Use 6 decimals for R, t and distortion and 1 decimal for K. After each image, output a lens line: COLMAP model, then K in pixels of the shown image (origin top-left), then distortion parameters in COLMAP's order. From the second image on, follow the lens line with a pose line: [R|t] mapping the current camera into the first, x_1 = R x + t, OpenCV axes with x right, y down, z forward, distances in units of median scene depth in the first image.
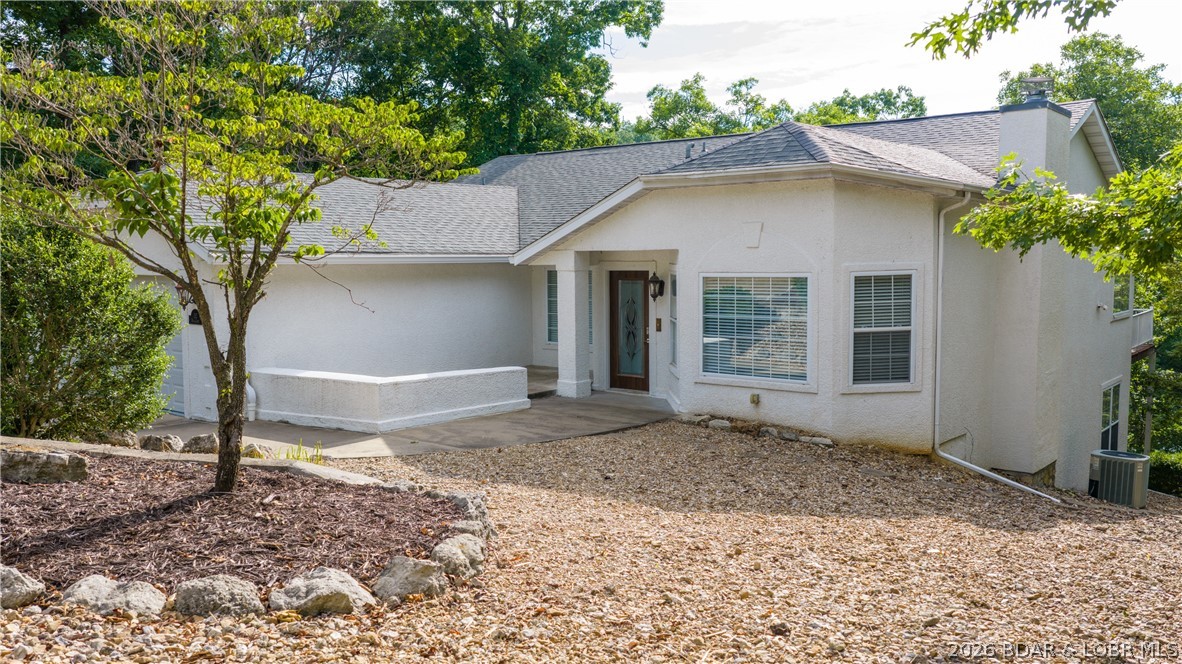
lens RADIAL K [[993.2, 0, 592.5], [0, 993.2, 332.3], [0, 0, 1]] dist [0.010926, 0.001319]
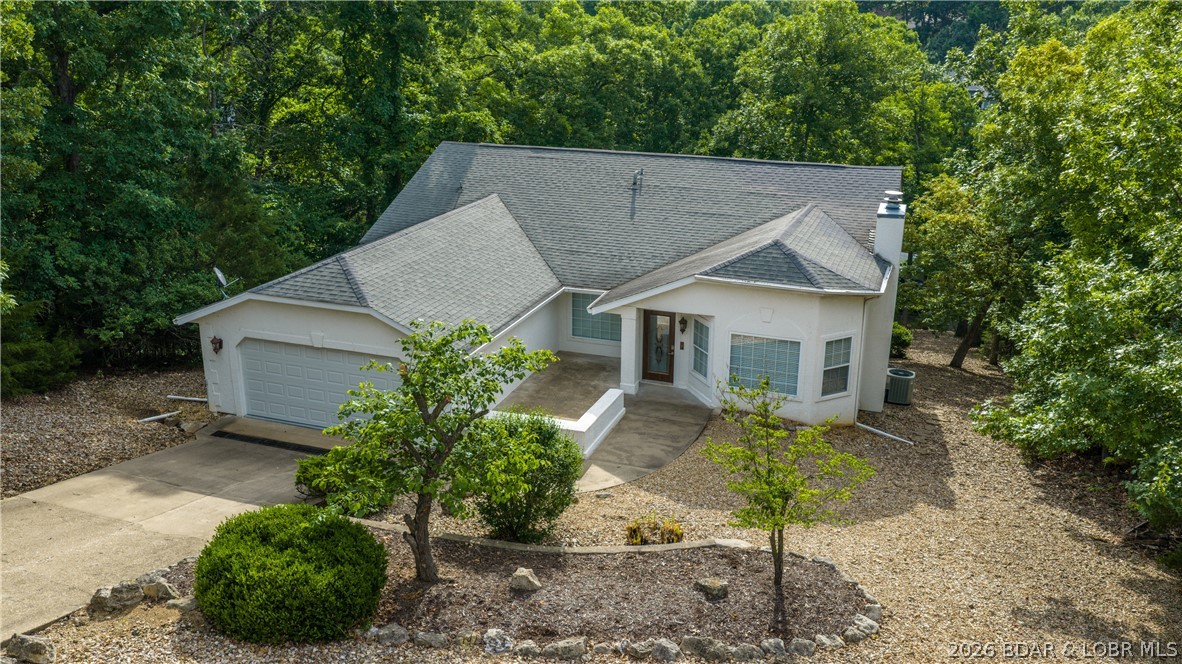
lens RADIAL K [[993.2, 0, 590.1], [0, 993.2, 330.4], [0, 0, 1]] dist [0.010926, 0.001319]
pose [[0.935055, -0.106136, 0.338241, -0.755258], [0.019137, 0.967850, 0.250798, -0.538111], [-0.353985, -0.228037, 0.907025, -0.504510]]
